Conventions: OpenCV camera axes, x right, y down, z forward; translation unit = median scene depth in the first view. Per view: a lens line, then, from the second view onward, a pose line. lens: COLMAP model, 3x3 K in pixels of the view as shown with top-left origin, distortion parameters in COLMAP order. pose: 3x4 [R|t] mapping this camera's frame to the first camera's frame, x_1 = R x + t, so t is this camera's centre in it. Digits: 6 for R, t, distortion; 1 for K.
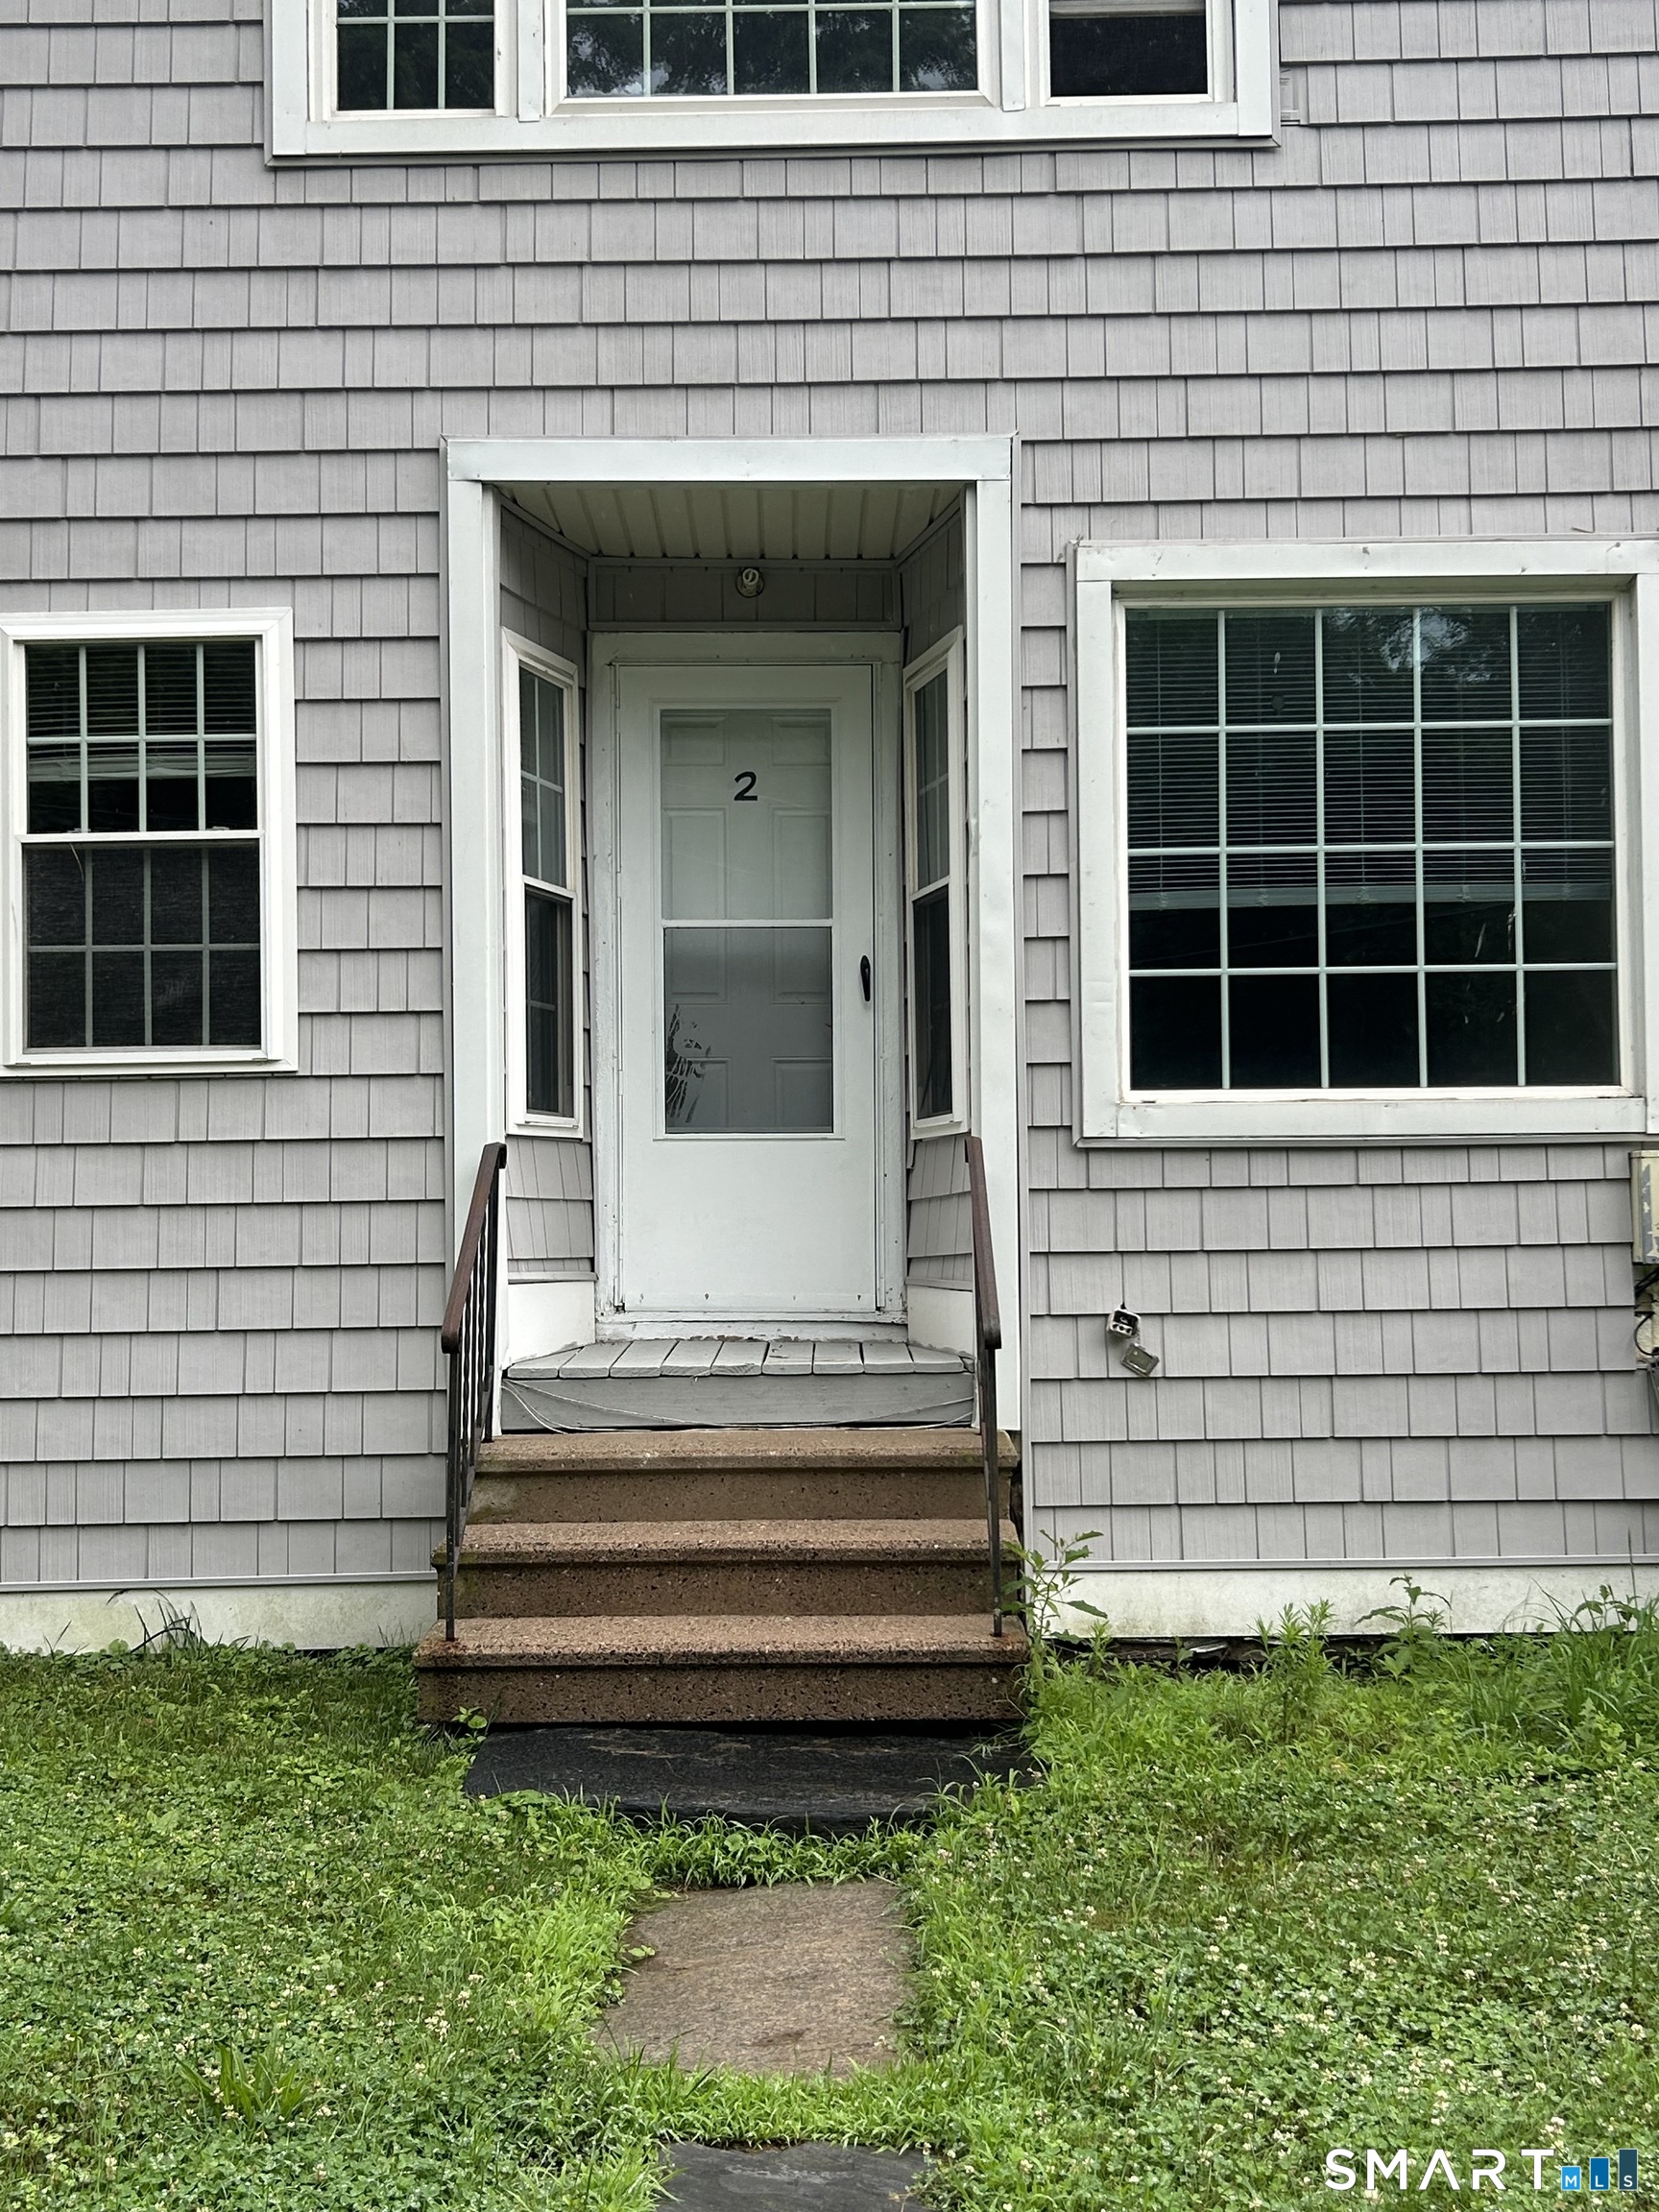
lens RADIAL K [[2364.4, 0, 829.5], [0, 2364.4, 1106.0], [0, 0, 1]] dist [0.124080, 0.001052]
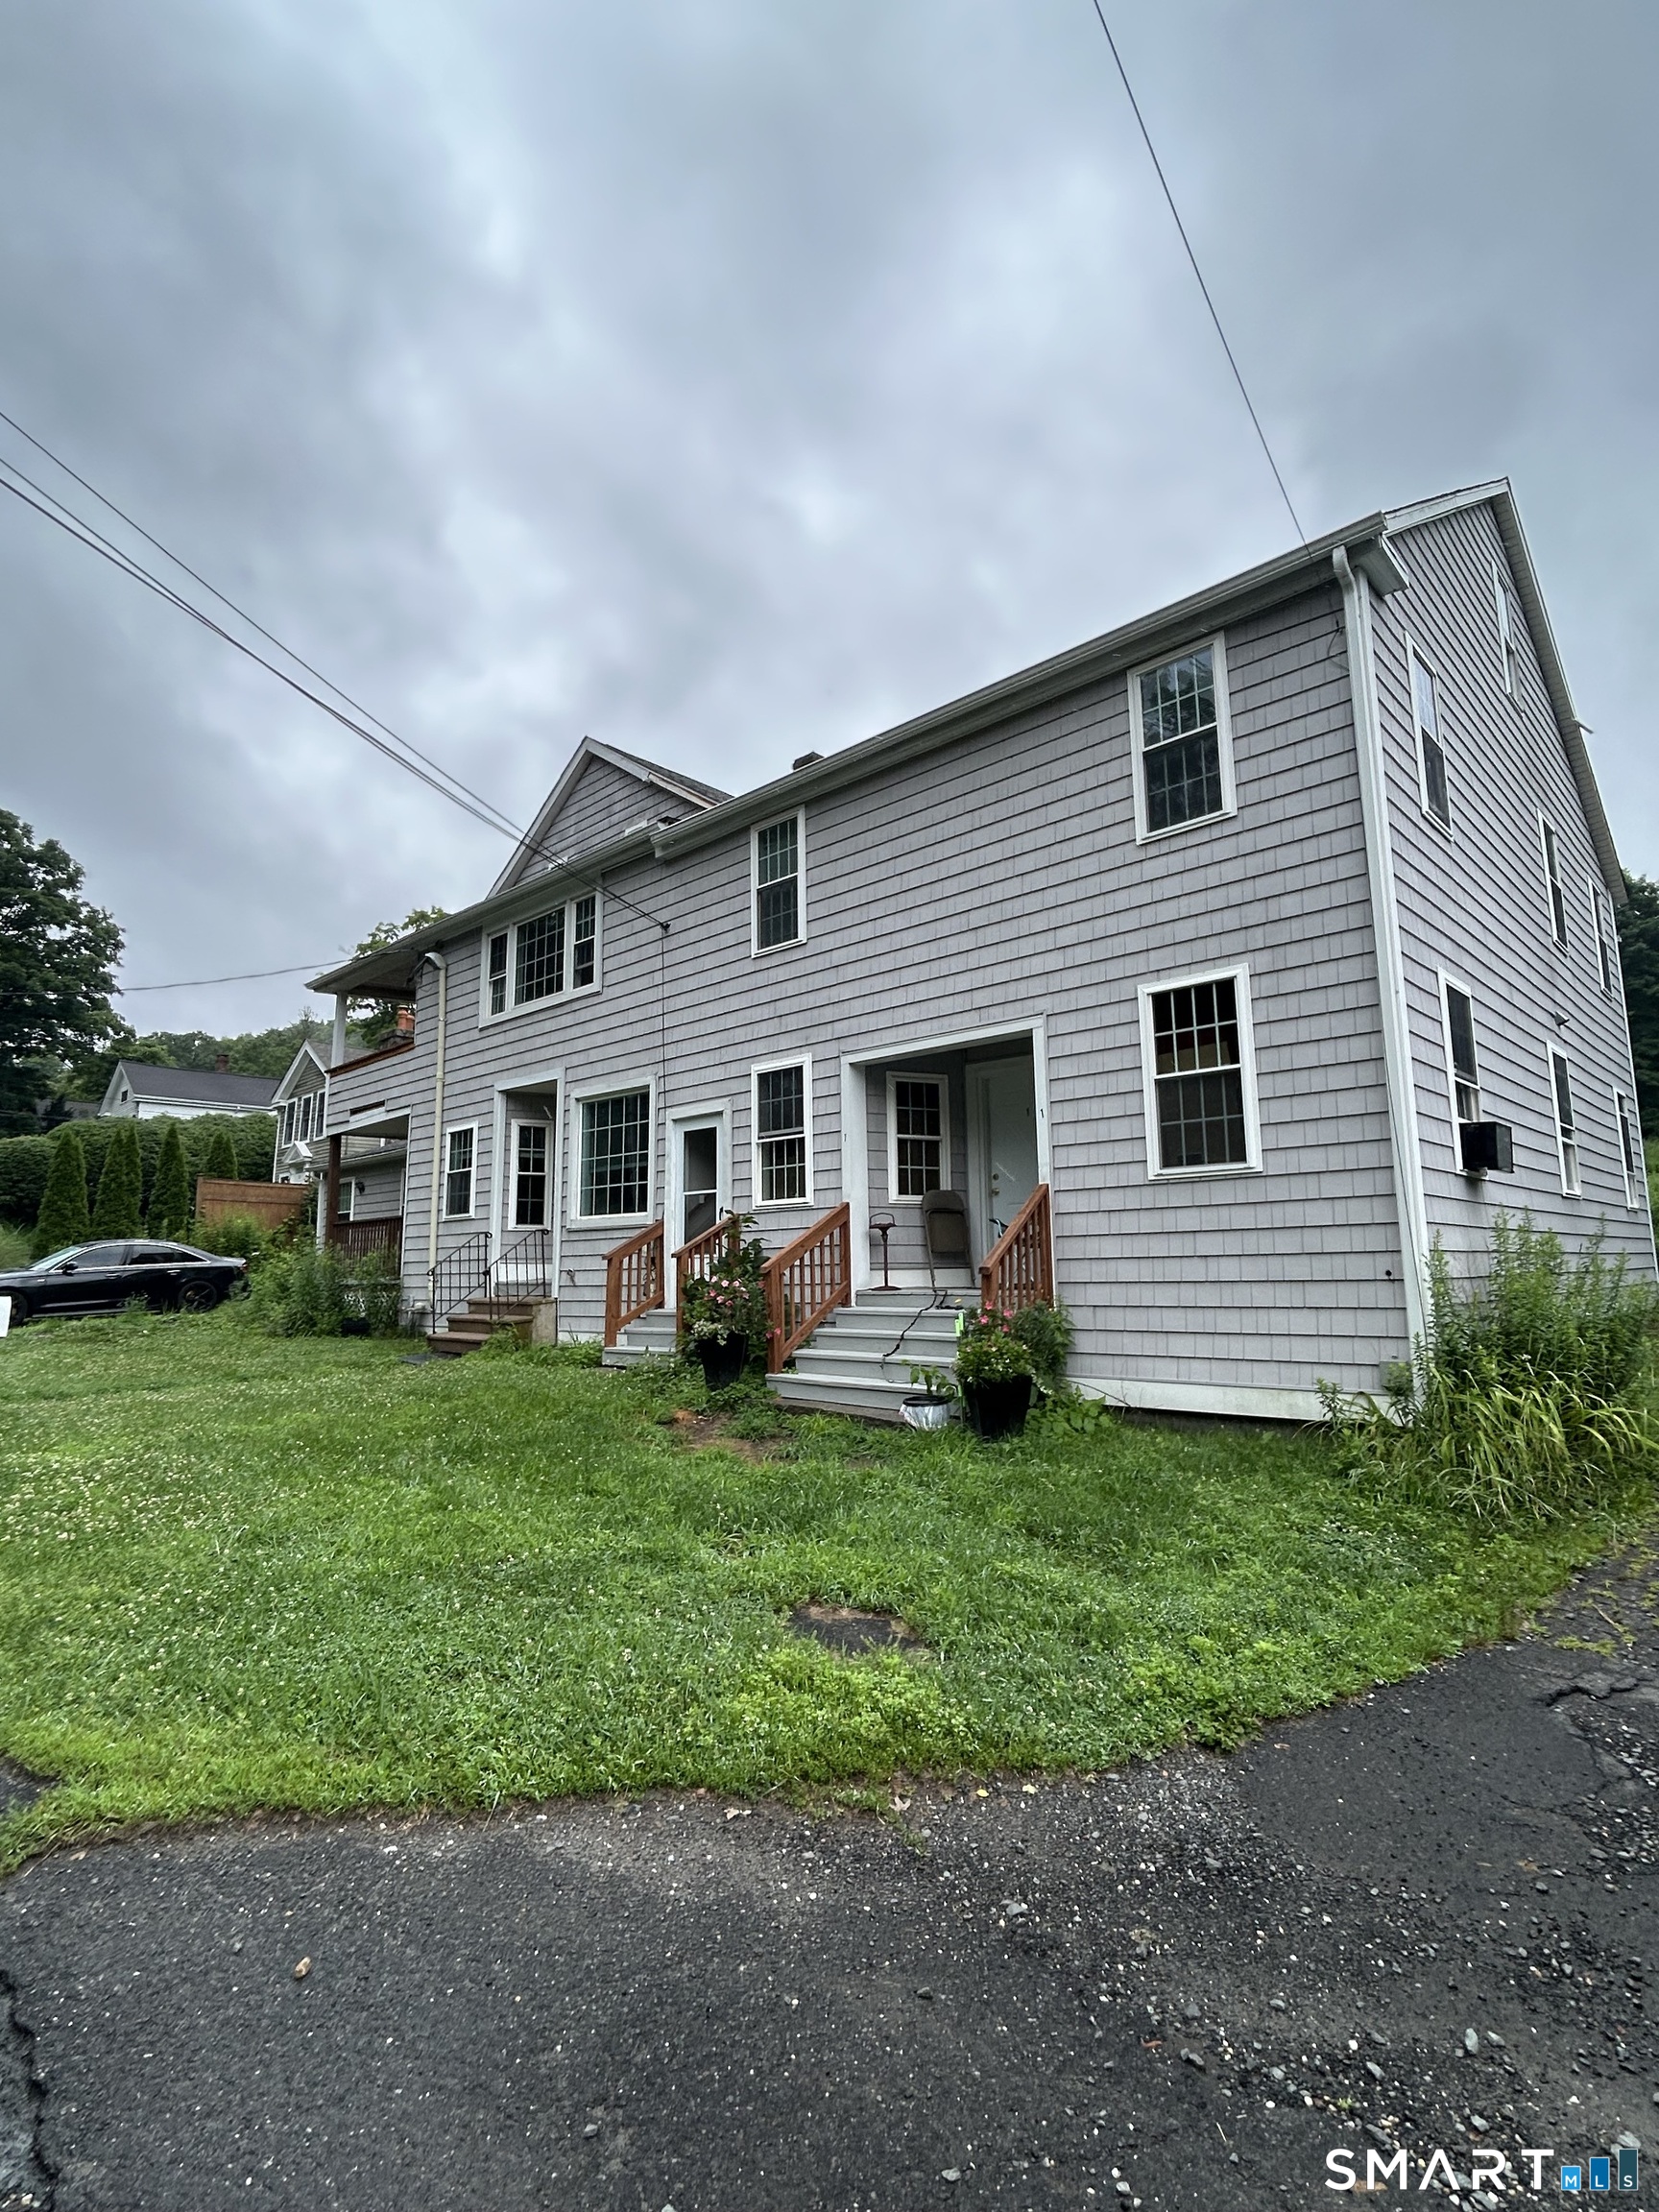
lens RADIAL K [[1131.0, 0, 829.5], [0, 1131.0, 1106.0], [0, 0, 1]] dist [-0.000003, -0.000011]
pose [[0.743916, -0.104793, -0.660005, 1.759228], [0.055412, 0.993900, -0.095350, 0.012815], [0.665971, 0.034360, 0.745185, -0.204147]]
